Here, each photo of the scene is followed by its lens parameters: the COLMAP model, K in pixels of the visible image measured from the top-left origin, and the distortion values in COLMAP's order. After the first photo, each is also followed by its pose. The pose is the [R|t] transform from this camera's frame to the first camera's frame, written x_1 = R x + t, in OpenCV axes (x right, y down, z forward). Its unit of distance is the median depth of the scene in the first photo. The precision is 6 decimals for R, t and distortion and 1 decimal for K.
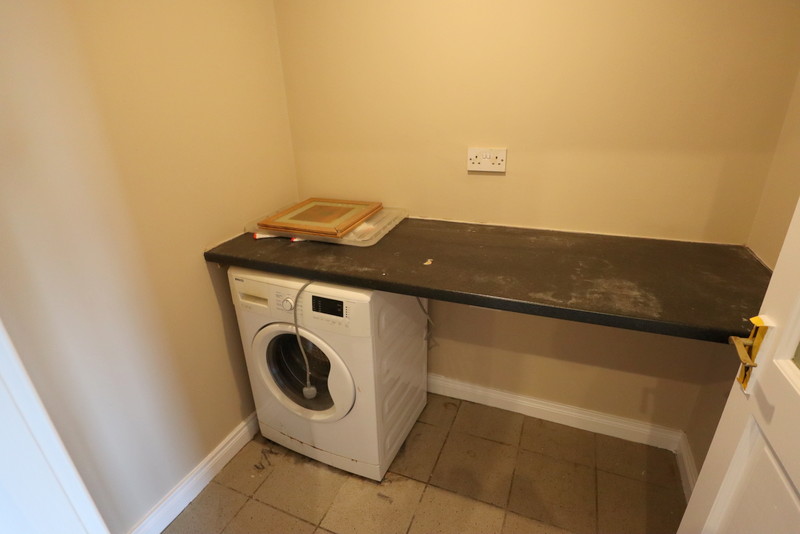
lens RADIAL K [[414.9, 0, 400.0], [0, 414.9, 267.0], [0, 0, 1]] dist [-0.023159, 0.001890]
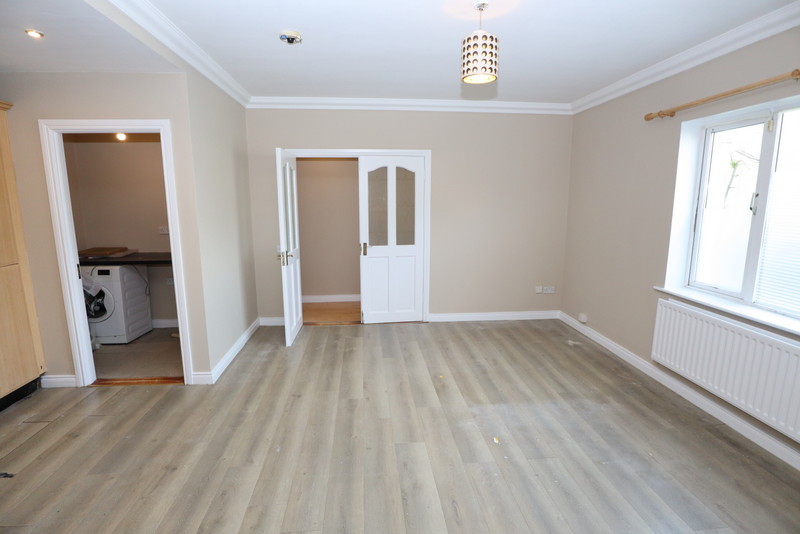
lens RADIAL K [[403.6, 0, 400.0], [0, 403.6, 267.0], [0, 0, 1]] dist [-0.023899, 0.002055]
pose [[0.868786, -0.039992, 0.493570, 0.271241], [0.165162, 0.963060, -0.212688, 1.016910], [-0.466832, 0.266299, 0.843299, -2.474585]]
